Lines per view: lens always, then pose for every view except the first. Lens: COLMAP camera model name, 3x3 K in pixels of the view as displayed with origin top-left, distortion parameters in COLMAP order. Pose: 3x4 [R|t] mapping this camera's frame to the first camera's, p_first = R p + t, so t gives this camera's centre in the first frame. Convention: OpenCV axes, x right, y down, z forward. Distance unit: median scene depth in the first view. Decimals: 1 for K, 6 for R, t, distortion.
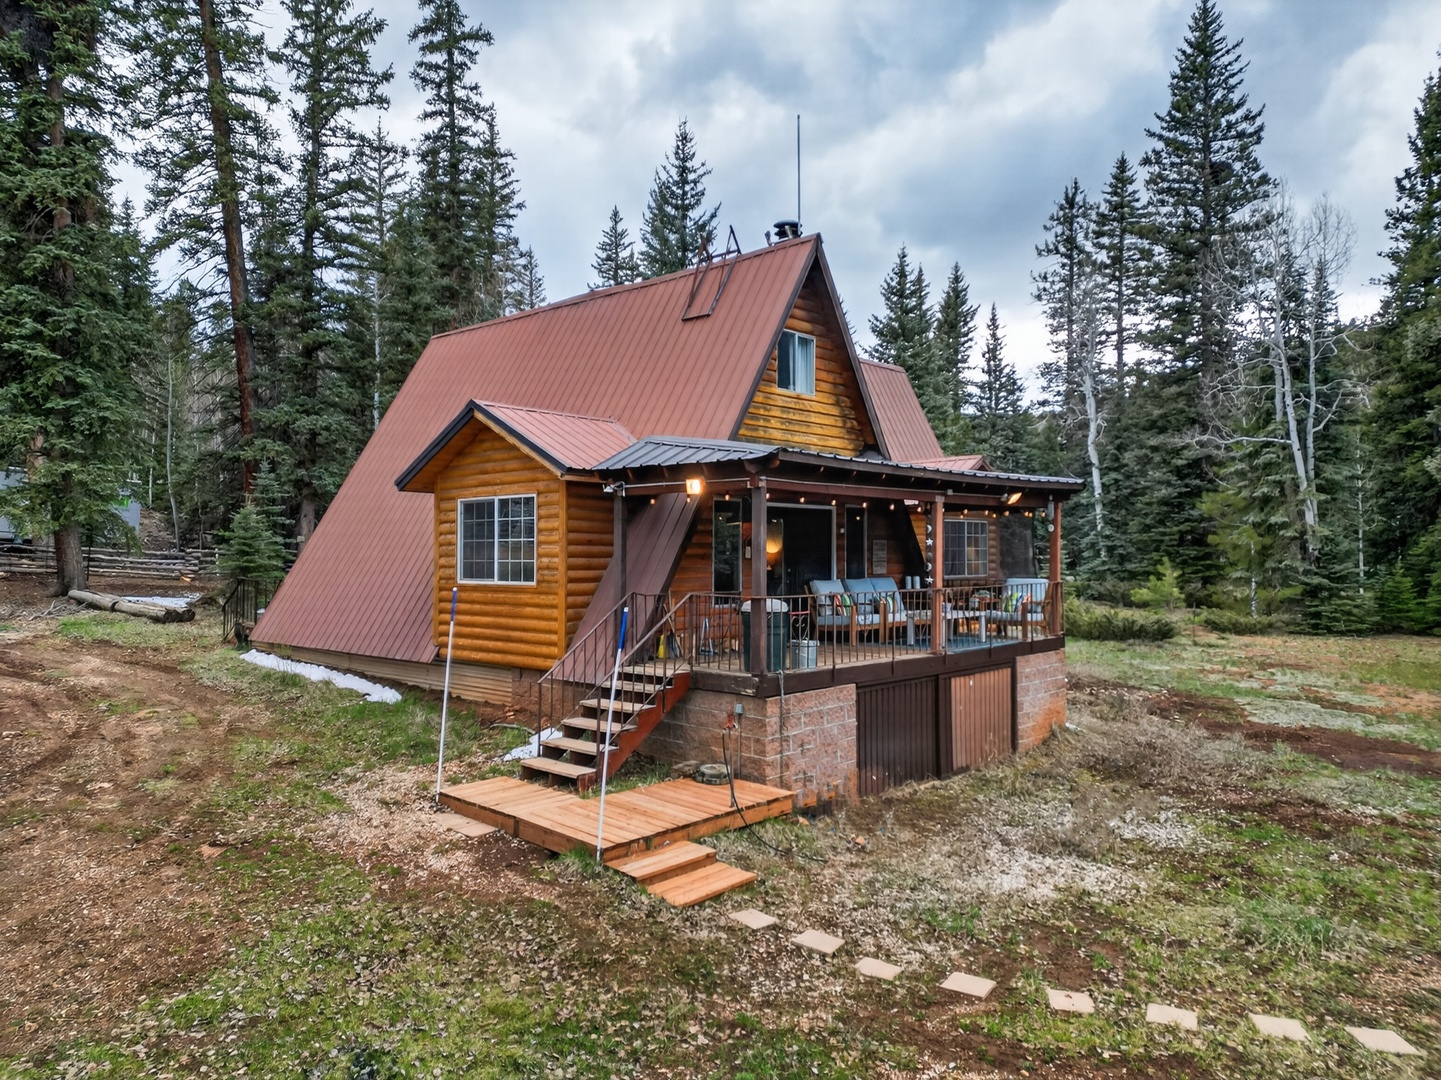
lens RADIAL K [[1005.0, 0, 724.2], [0, 1005.0, 543.0], [0, 0, 1]] dist [0.034458, -0.002089]
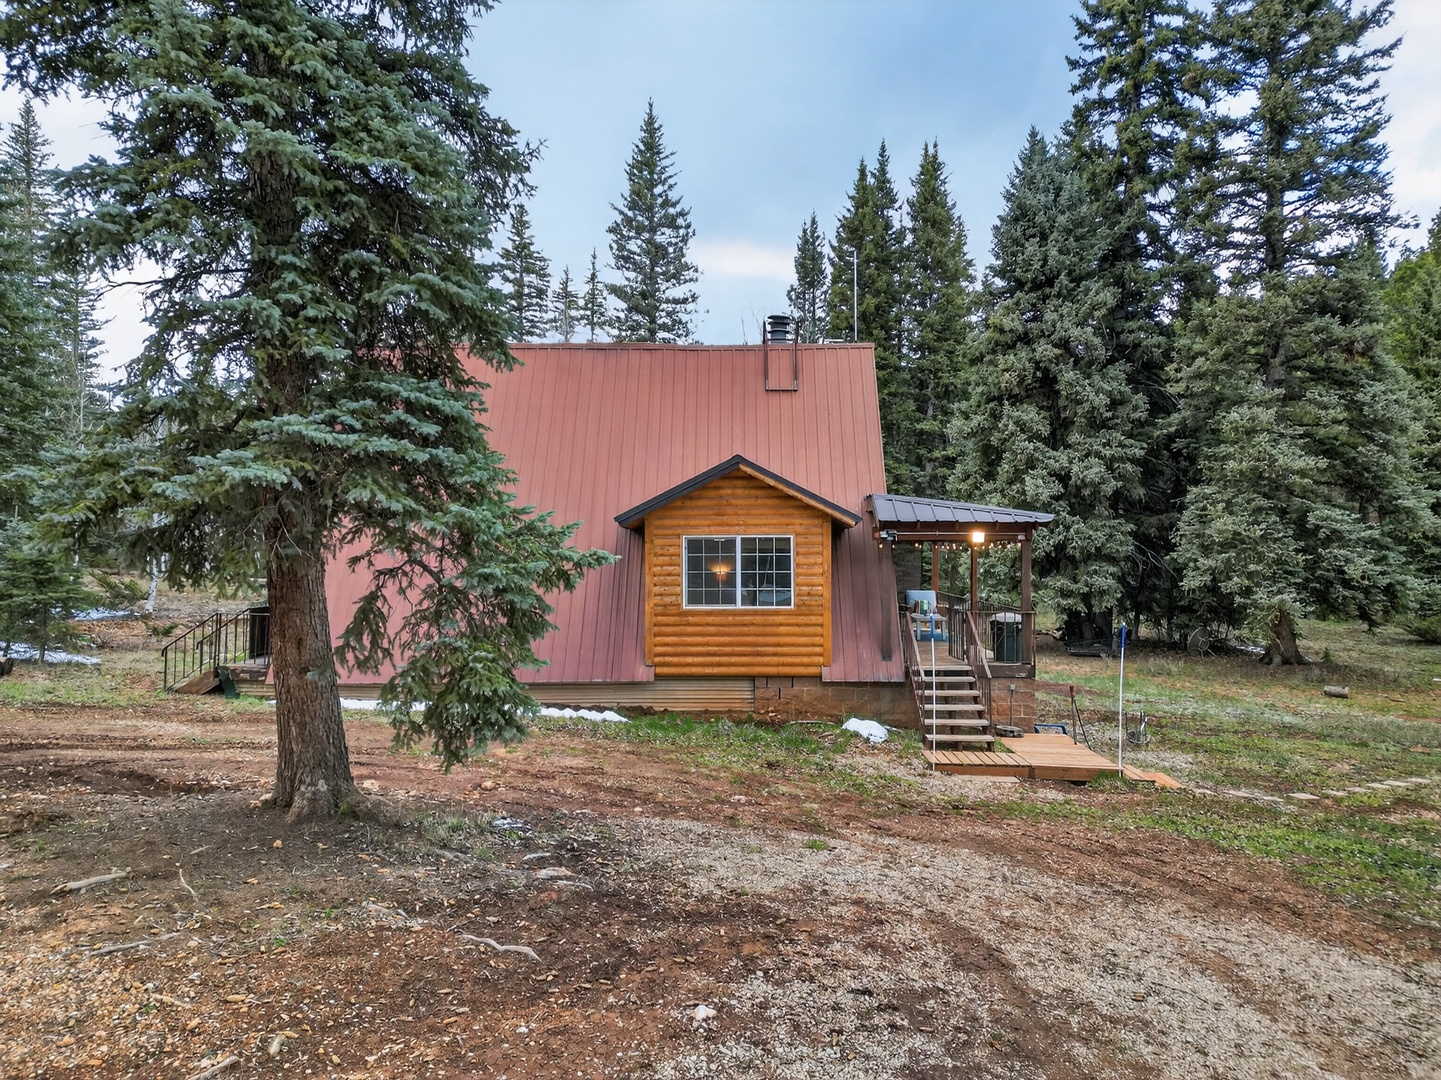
lens RADIAL K [[1005.0, 0, 724.4], [0, 1005.0, 542.4], [0, 0, 1]] dist [0.034458, -0.002089]
pose [[0.744585, 0.007596, 0.667485, -0.964185], [-0.008306, 0.999963, -0.002114, -0.032682], [-0.667476, -0.003970, 0.744621, 0.119020]]
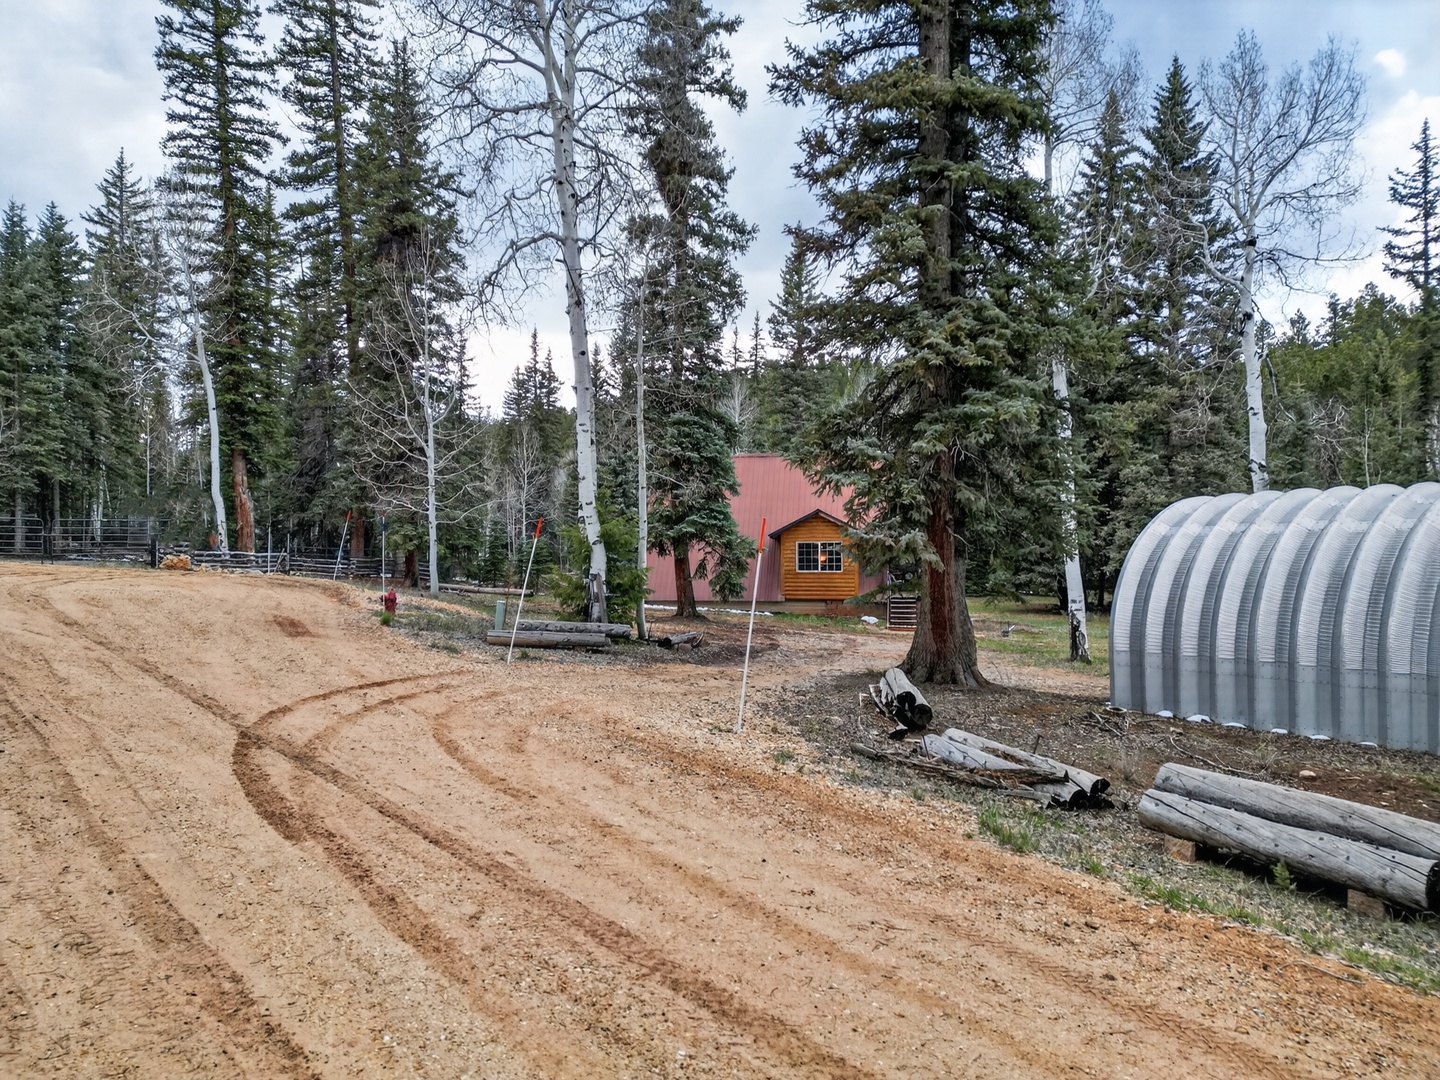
lens RADIAL K [[1004.4, 0, 715.5], [0, 1004.4, 551.7], [0, 0, 1]] dist [0.034458, -0.002089]
pose [[0.846136, 0.002493, 0.532961, -1.899156], [-0.006719, 0.999959, 0.005989, -0.030855], [-0.532924, -0.008648, 0.846119, -1.217357]]
